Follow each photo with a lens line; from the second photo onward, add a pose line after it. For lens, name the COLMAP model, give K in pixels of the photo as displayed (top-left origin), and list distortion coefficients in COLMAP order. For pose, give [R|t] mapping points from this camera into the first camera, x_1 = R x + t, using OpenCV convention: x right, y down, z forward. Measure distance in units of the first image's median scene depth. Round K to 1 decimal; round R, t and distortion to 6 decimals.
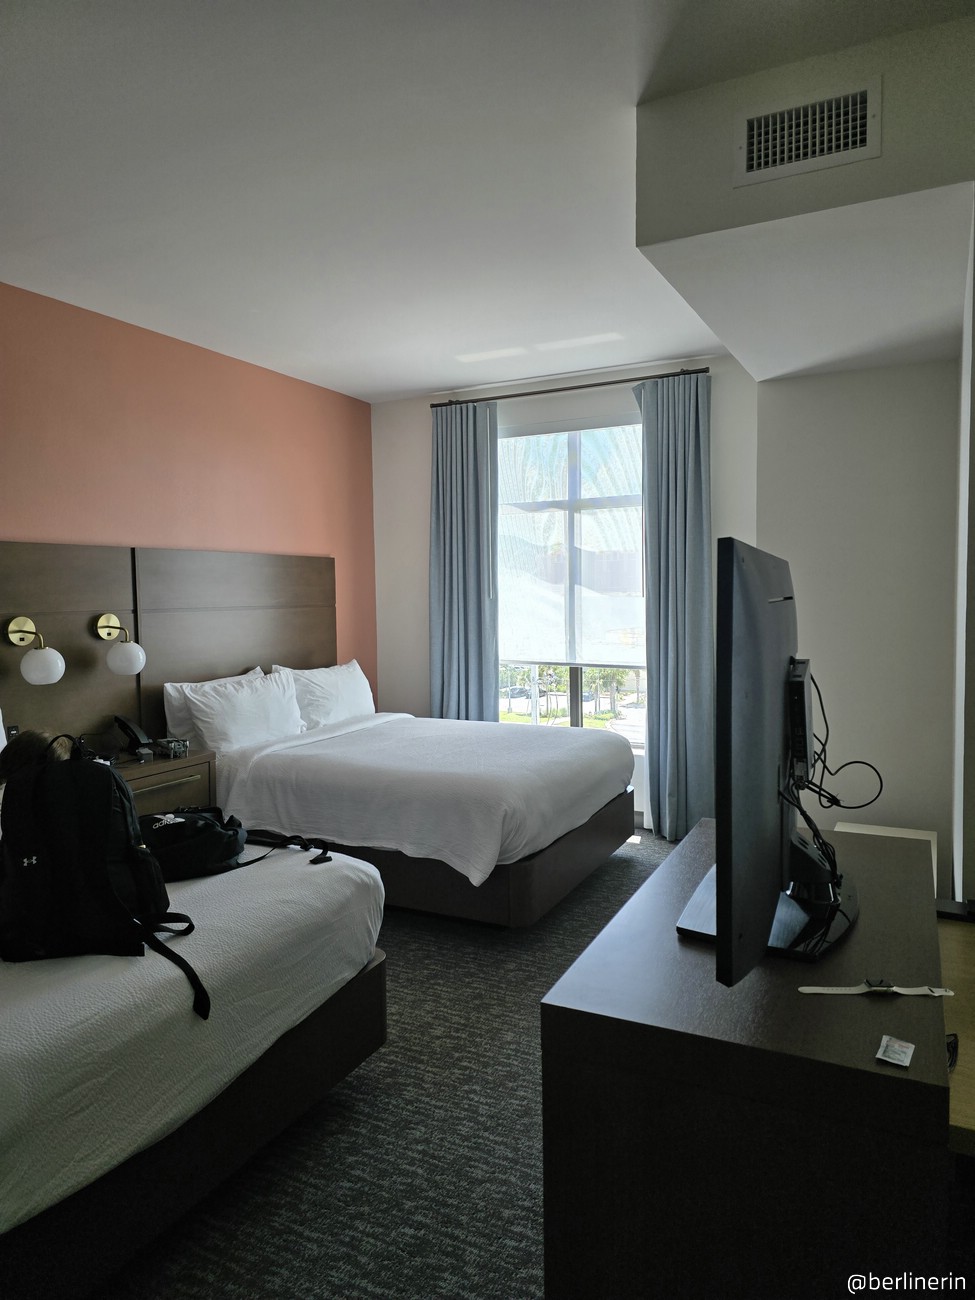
lens RADIAL K [[871.9, 0, 484.2], [0, 871.9, 645.3], [0, 0, 1]] dist [0.068334, 0.001840]
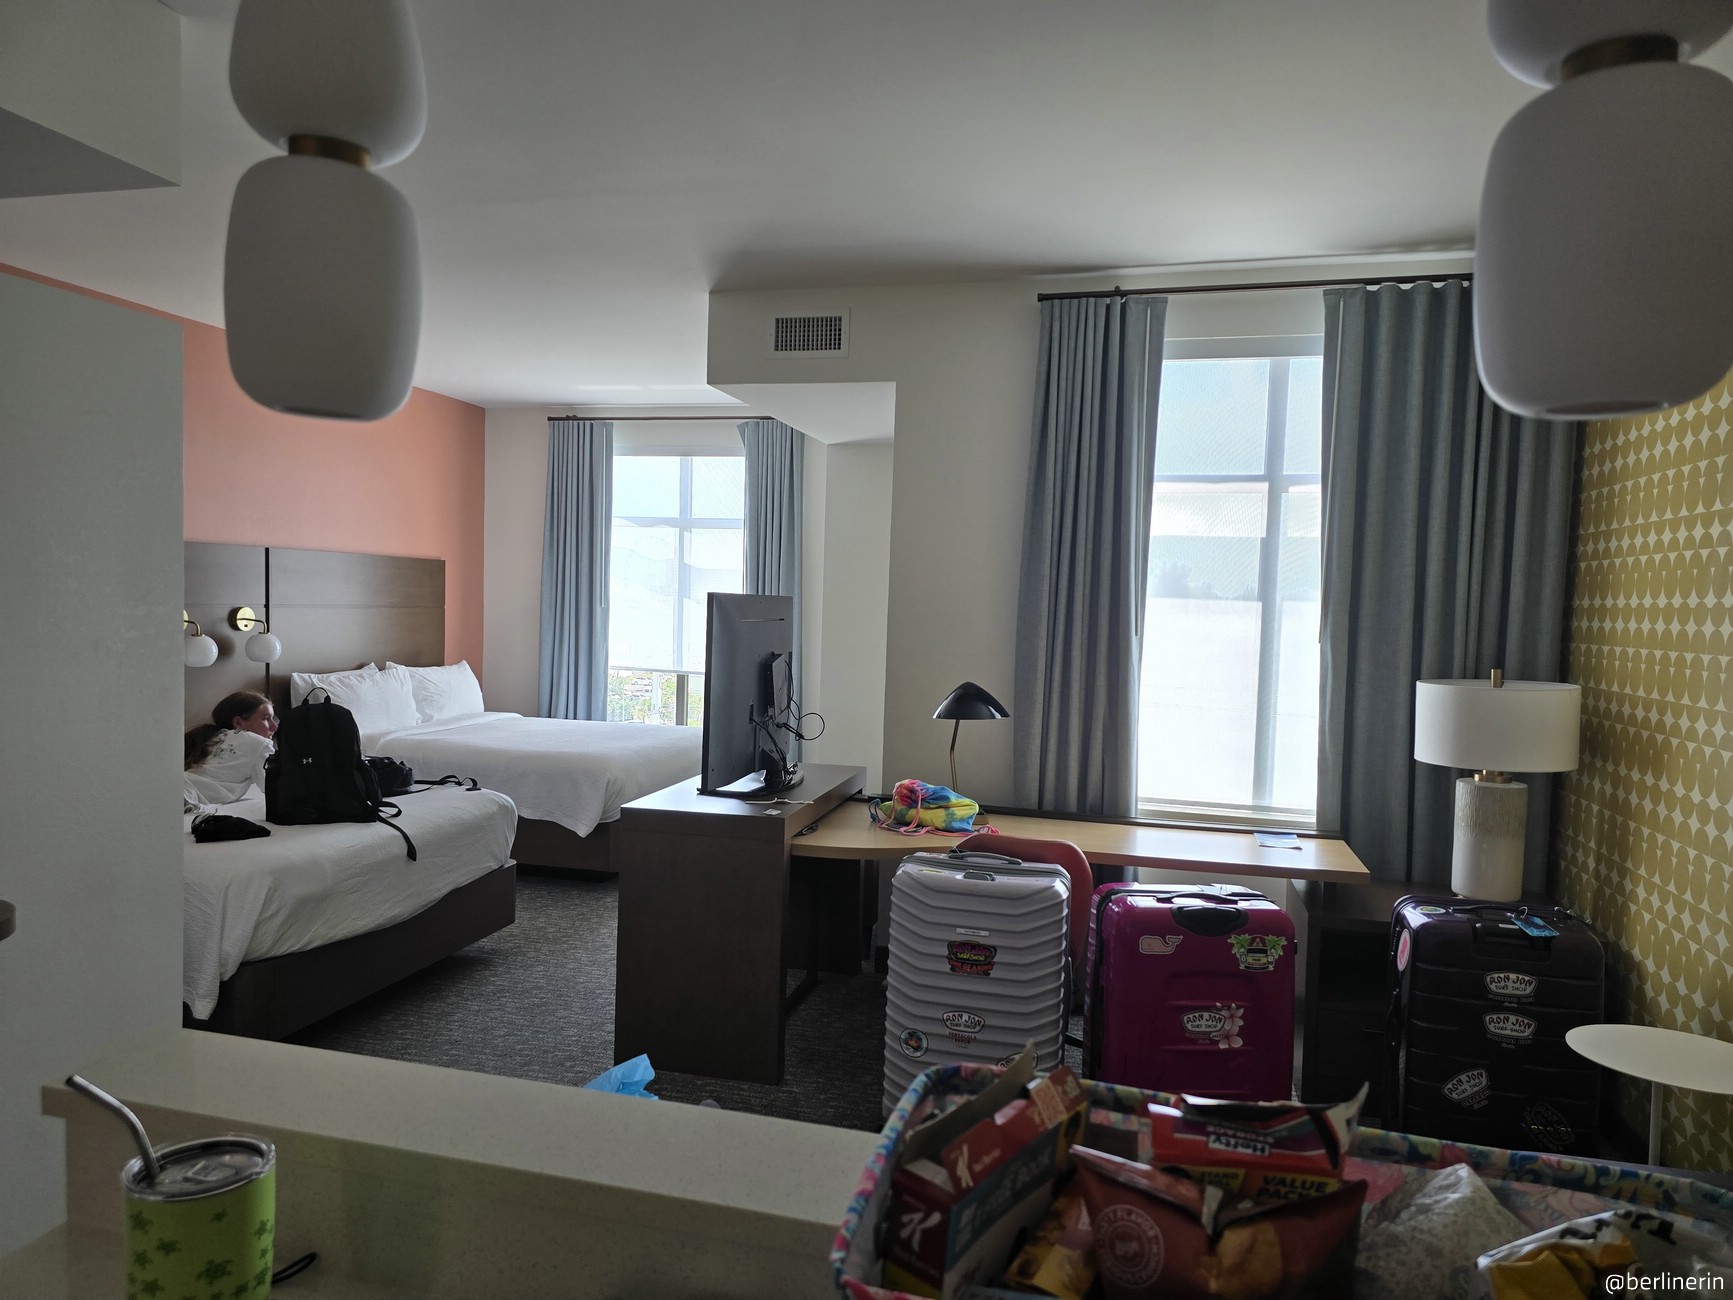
lens RADIAL K [[1162.3, 0, 838.7], [0, 1162.3, 661.9], [0, 0, 1]] dist [0.068334, 0.001840]
pose [[0.977451, 0.032312, 0.208677, -0.005157], [-0.031057, 0.999474, -0.009290, 0.019121], [-0.208868, 0.002600, 0.977940, -0.494581]]
